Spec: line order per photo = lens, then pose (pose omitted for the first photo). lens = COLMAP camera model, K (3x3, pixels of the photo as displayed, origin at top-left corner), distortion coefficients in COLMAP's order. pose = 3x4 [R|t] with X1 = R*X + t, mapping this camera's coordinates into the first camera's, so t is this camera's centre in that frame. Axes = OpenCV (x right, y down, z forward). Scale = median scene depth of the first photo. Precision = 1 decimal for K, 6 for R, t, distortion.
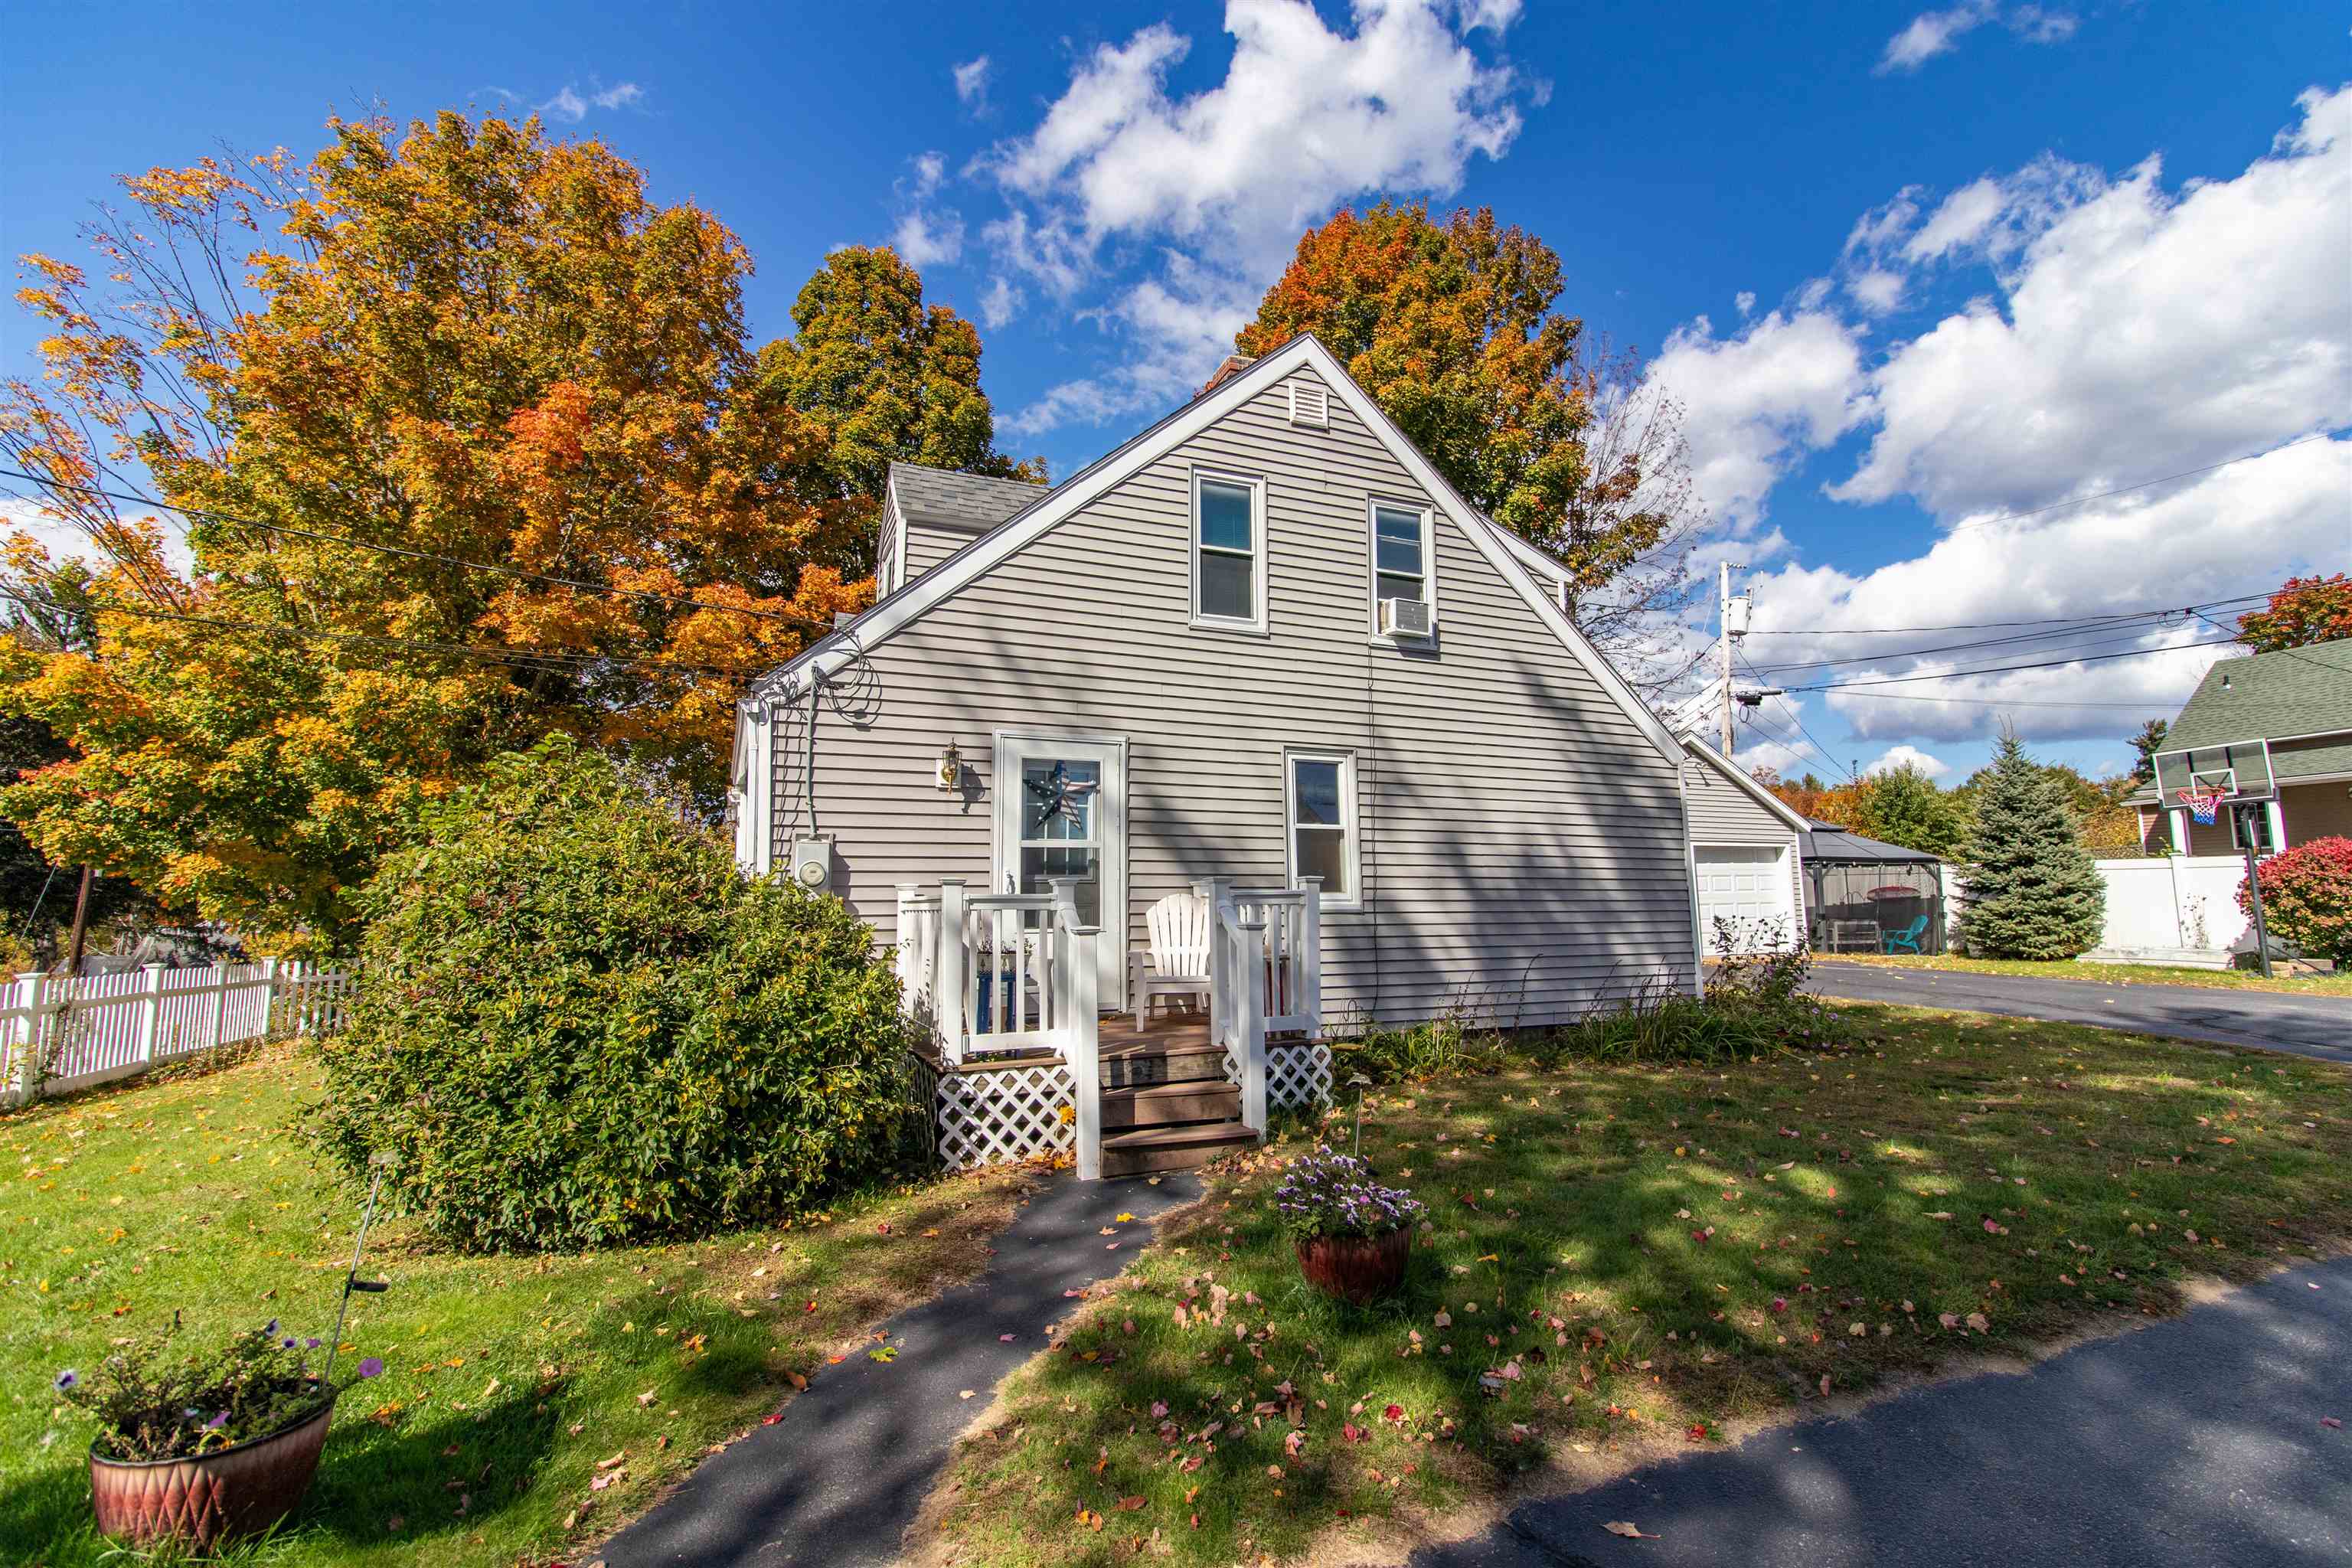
lens RADIAL K [[1098.0, 0, 1191.2], [0, 1098.0, 759.6], [0, 0, 1]] dist [-0.002113, -0.000188]
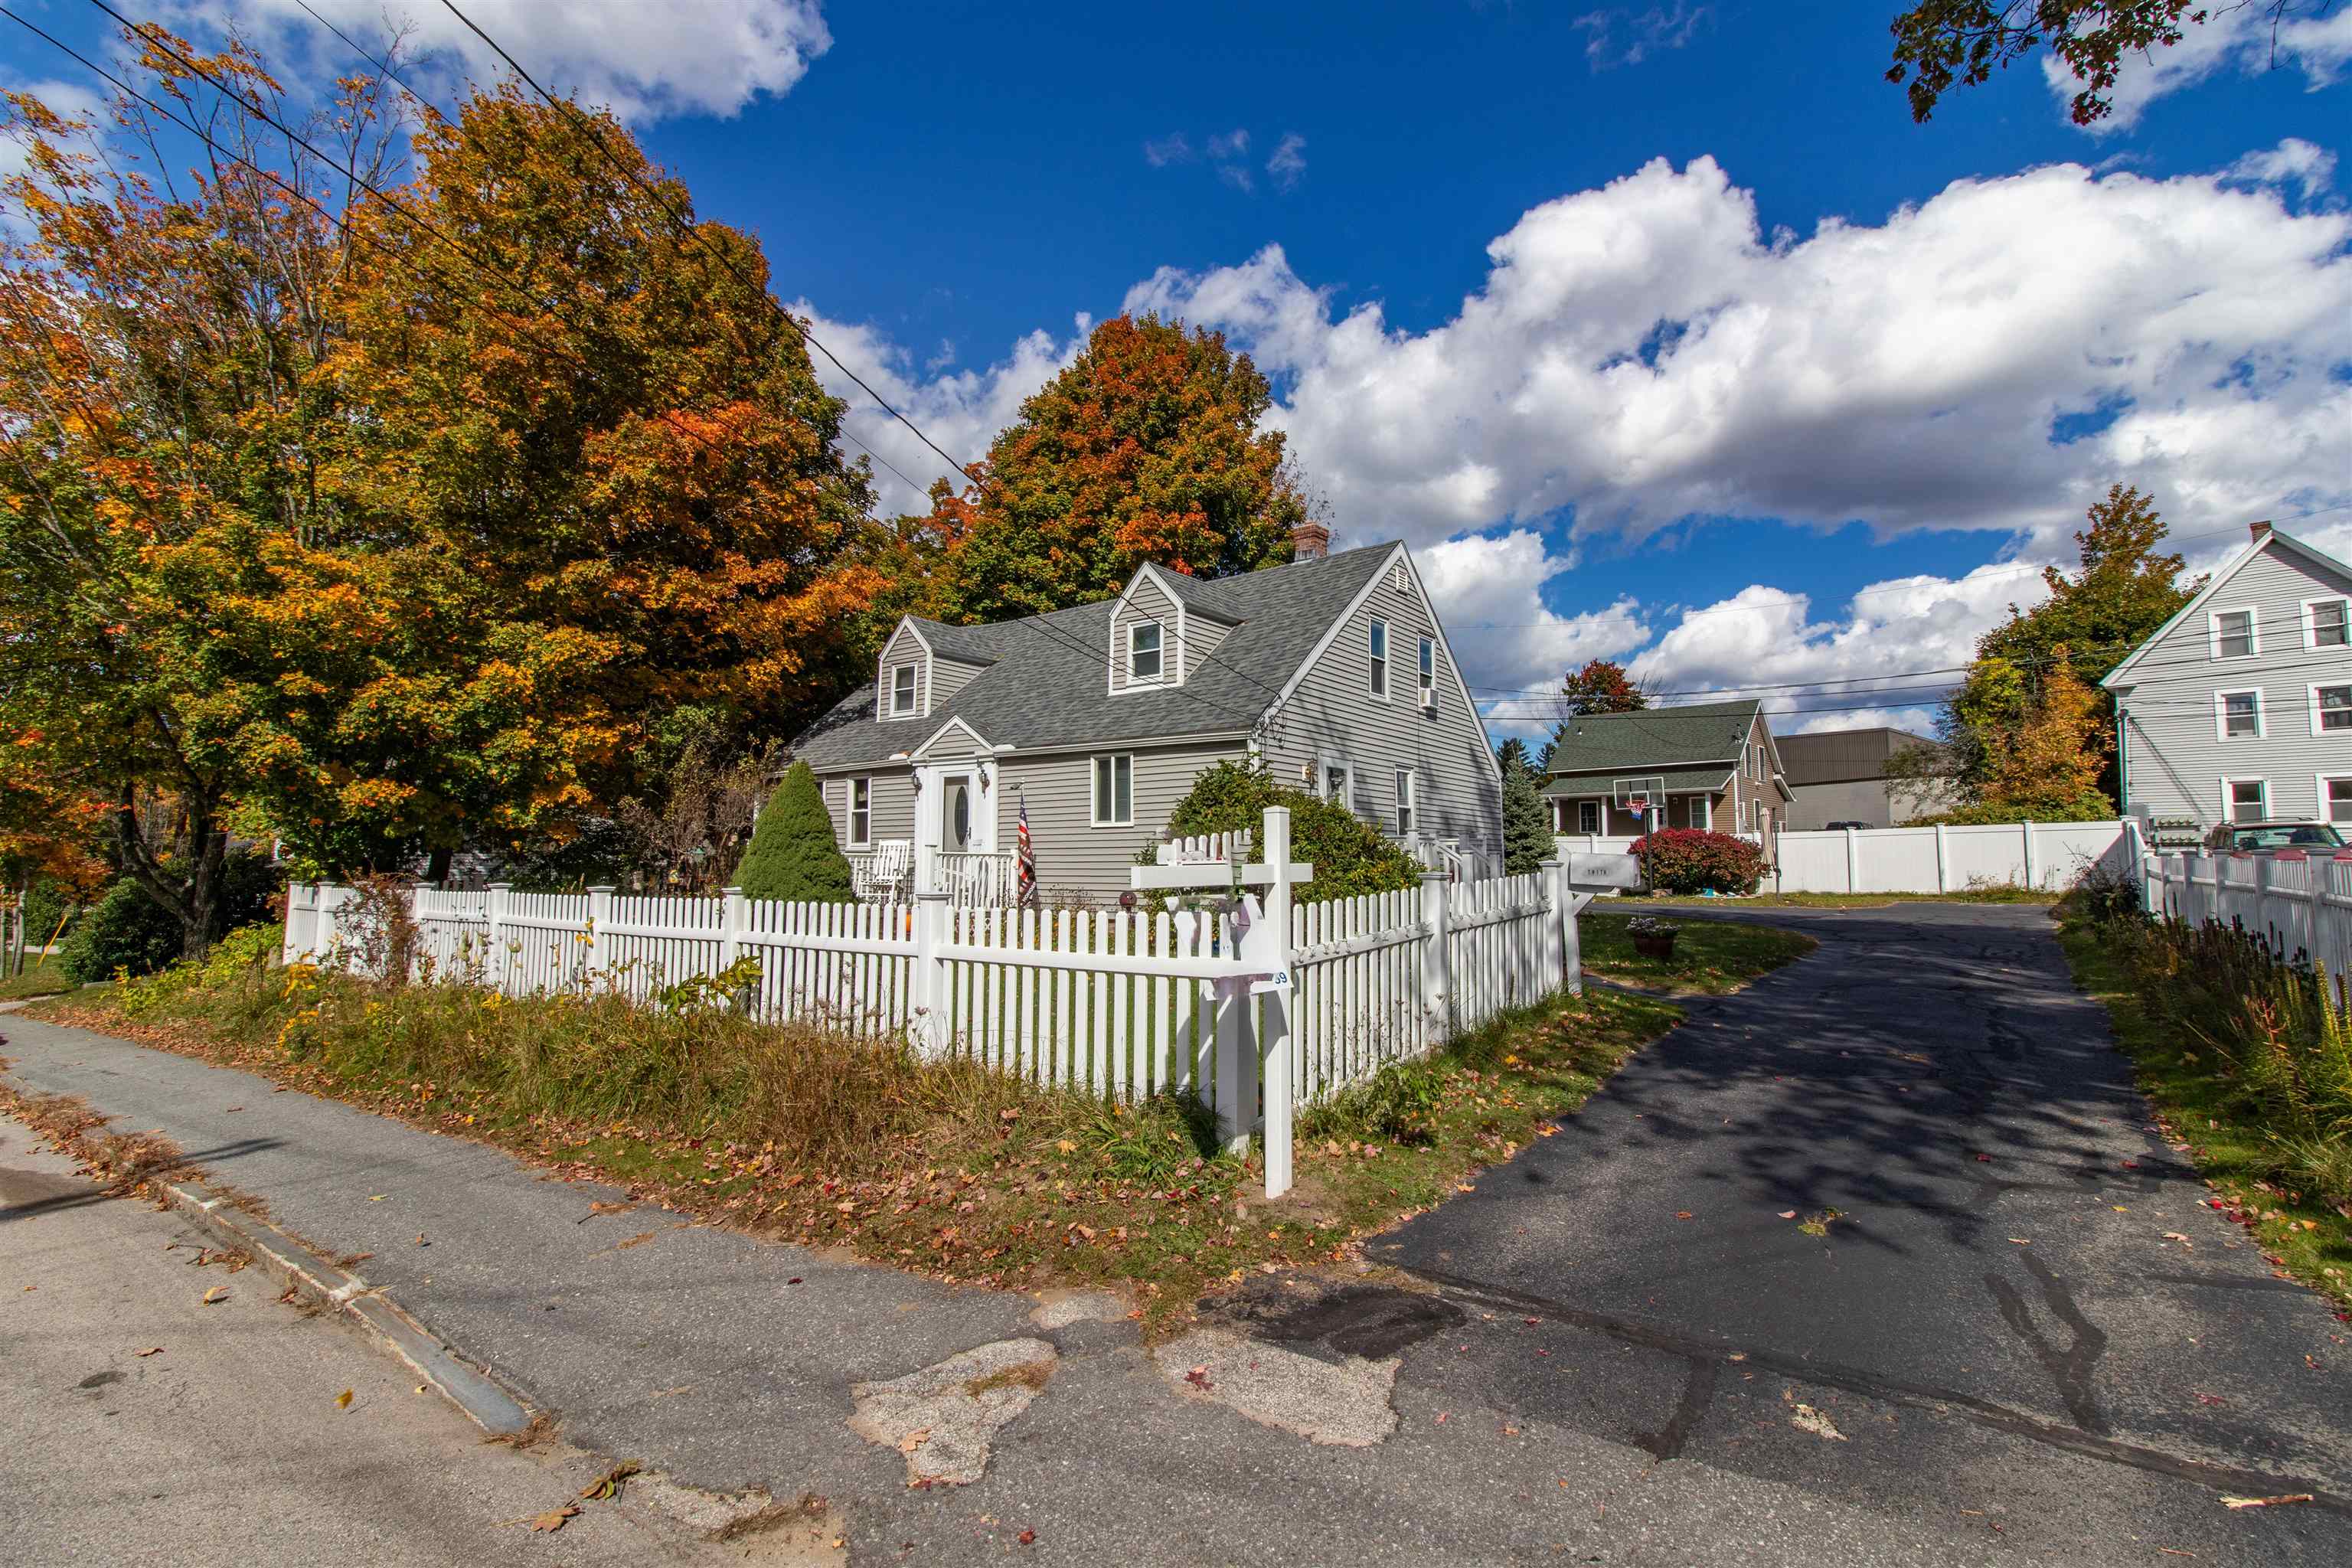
lens RADIAL K [[1094.8, 0, 1213.2], [0, 1094.8, 769.3], [0, 0, 1]] dist [0.000449, 0.000257]
pose [[0.864566, 0.060419, 0.498873, -1.067562], [-0.083385, 0.996232, 0.023856, -0.020454], [-0.495552, -0.062224, 0.866347, -0.467410]]
